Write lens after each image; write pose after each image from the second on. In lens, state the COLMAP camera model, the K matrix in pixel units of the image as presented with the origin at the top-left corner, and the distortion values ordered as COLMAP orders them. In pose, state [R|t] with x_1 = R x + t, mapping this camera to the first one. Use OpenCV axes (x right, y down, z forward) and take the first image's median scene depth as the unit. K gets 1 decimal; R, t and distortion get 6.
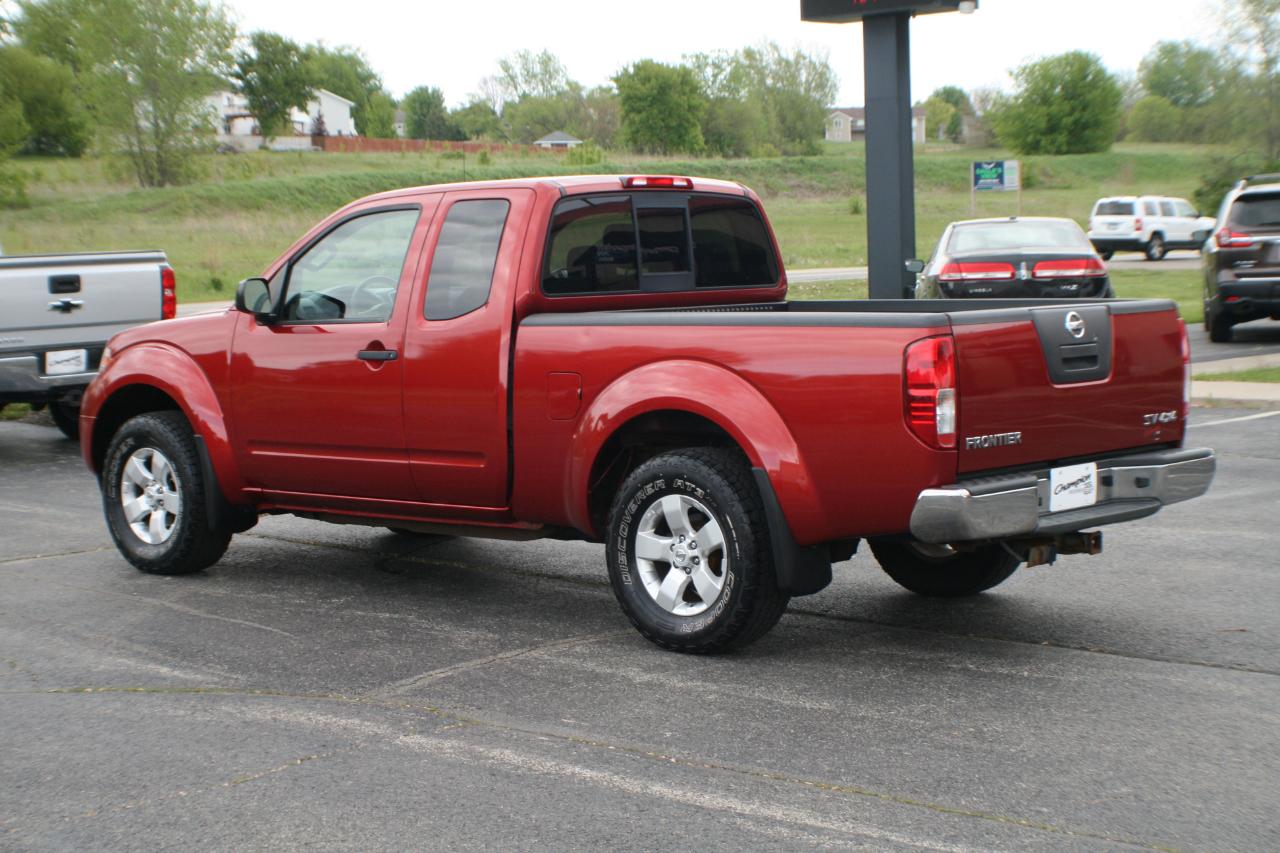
lens RADIAL K [[2347.3, 0, 651.4], [0, 2347.3, 499.2], [0, 0, 1]] dist [-0.121434, 0.000000]
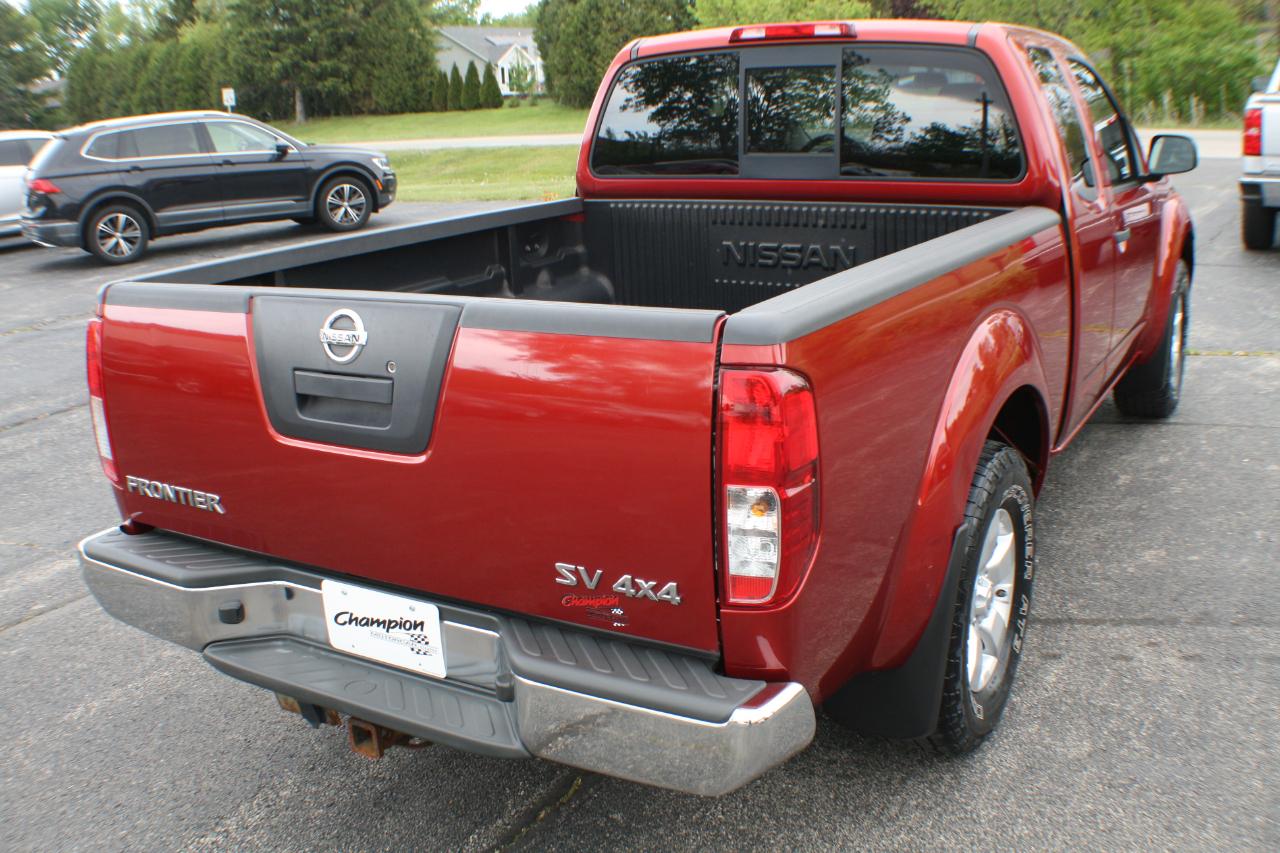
lens RADIAL K [[1227.9, 0, 649.7], [0, 1227.9, 458.4], [0, 0, 1]] dist [-0.174998, 0.000000]
pose [[0.198435, 0.296985, -0.934036, 0.427052], [-0.069300, 0.954853, 0.288882, -0.123690], [0.977661, 0.007404, 0.210057, 0.962345]]
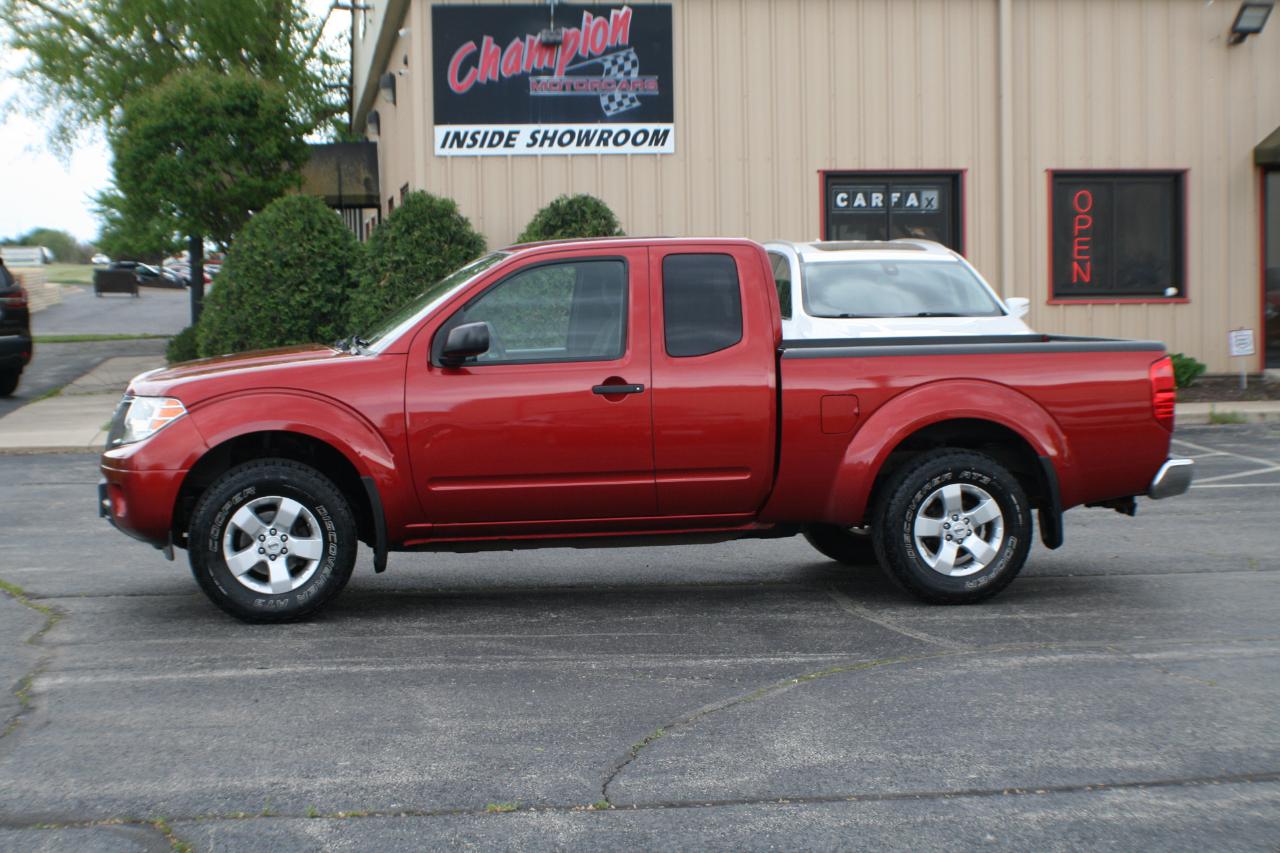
lens RADIAL K [[2347.3, 0, 657.0], [0, 2347.3, 463.5], [0, 0, 1]] dist [-0.121434, 0.000000]
pose [[0.602474, -0.048694, 0.796652, -1.097282], [0.085963, 0.996290, -0.004114, -0.021523], [-0.793496, 0.070962, 0.604425, 0.332801]]
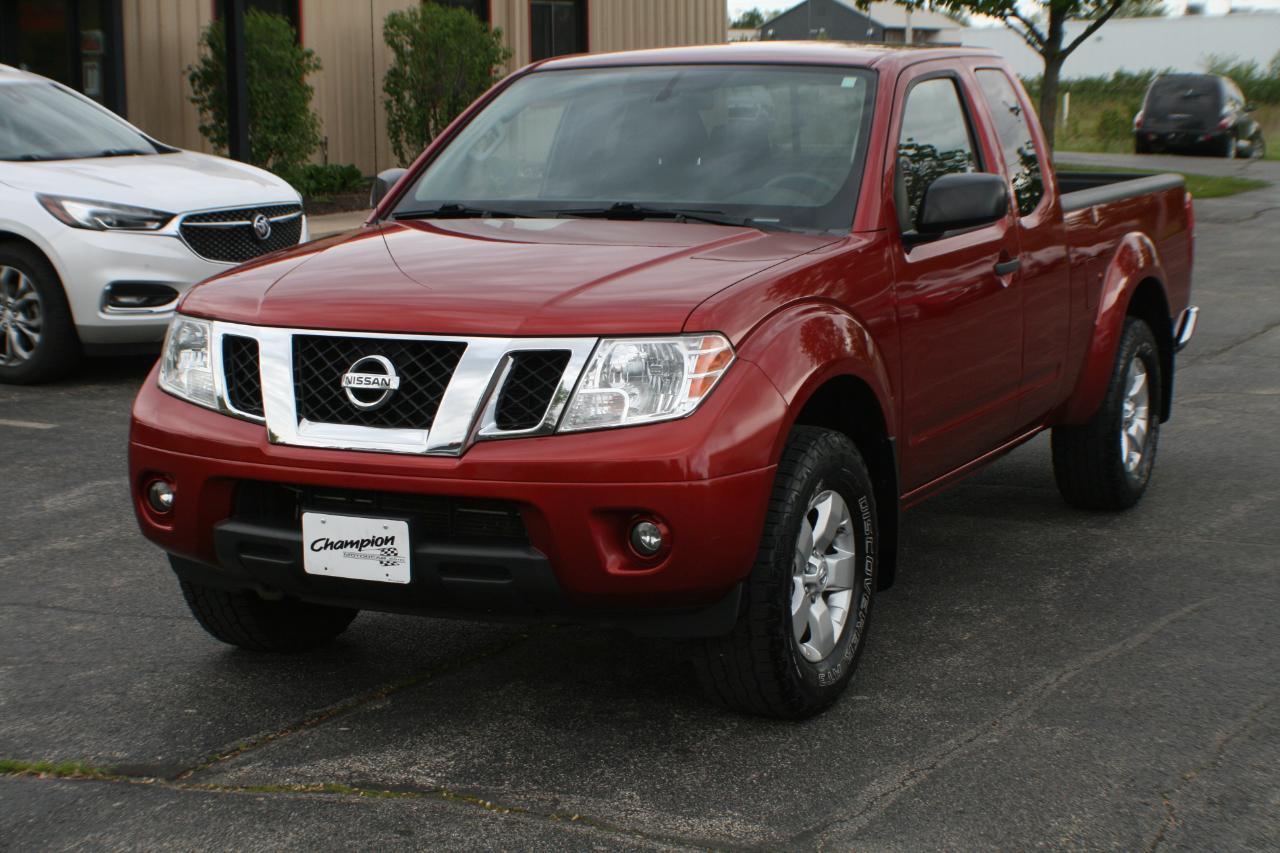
lens RADIAL K [[2248.9, 0, 631.2], [0, 2248.9, 431.6], [0, 0, 1]] dist [-0.078515, 0.000000]
pose [[-0.263032, -0.127345, 0.956346, -0.872078], [0.123879, 0.978588, 0.164378, -0.158425], [-0.956801, 0.161708, -0.241625, 1.424218]]
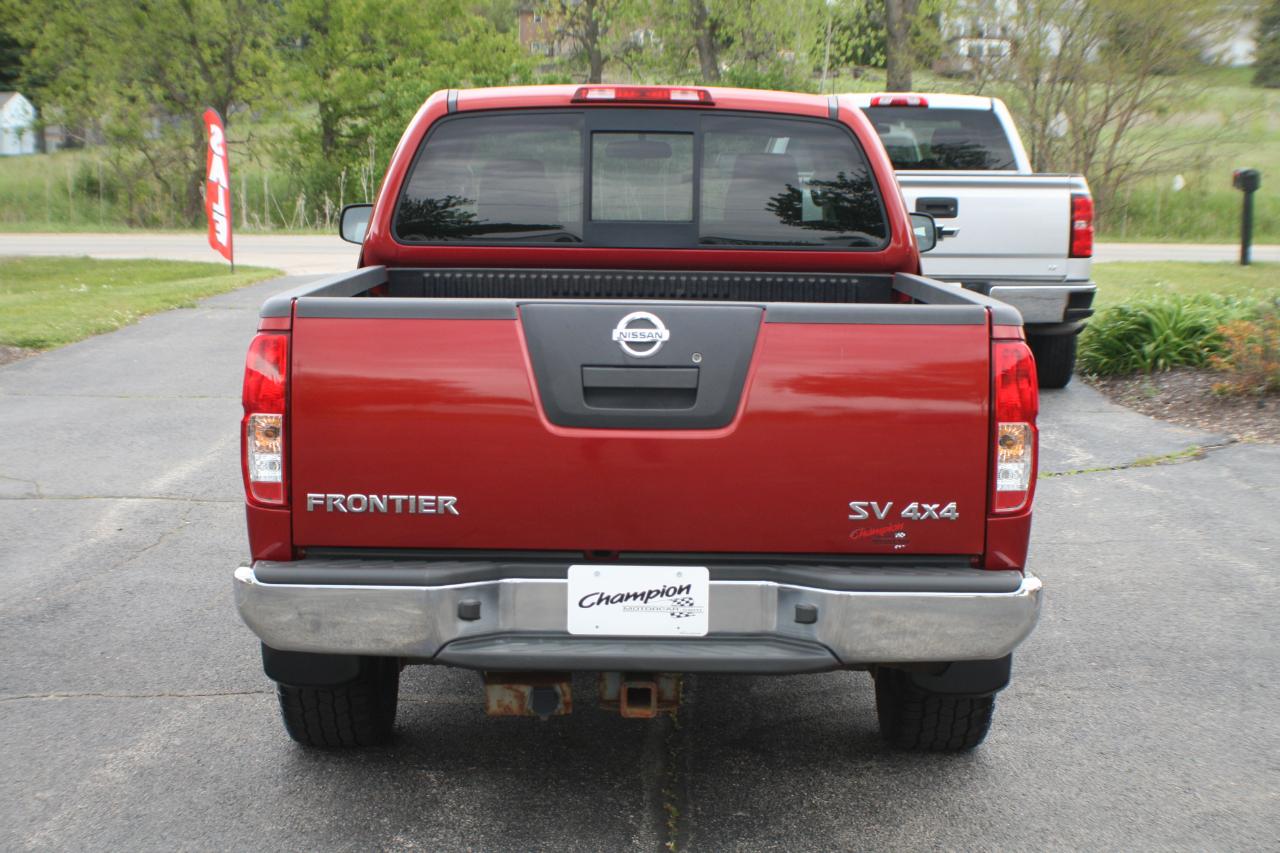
lens RADIAL K [[2347.3, 0, 654.0], [0, 2347.3, 493.3], [0, 0, 1]] dist [-0.121434, 0.000000]
pose [[0.673406, 0.132647, -0.727275, 0.597799], [-0.108592, 0.990848, 0.080172, -0.078998], [0.731254, 0.024988, 0.681647, 0.564841]]
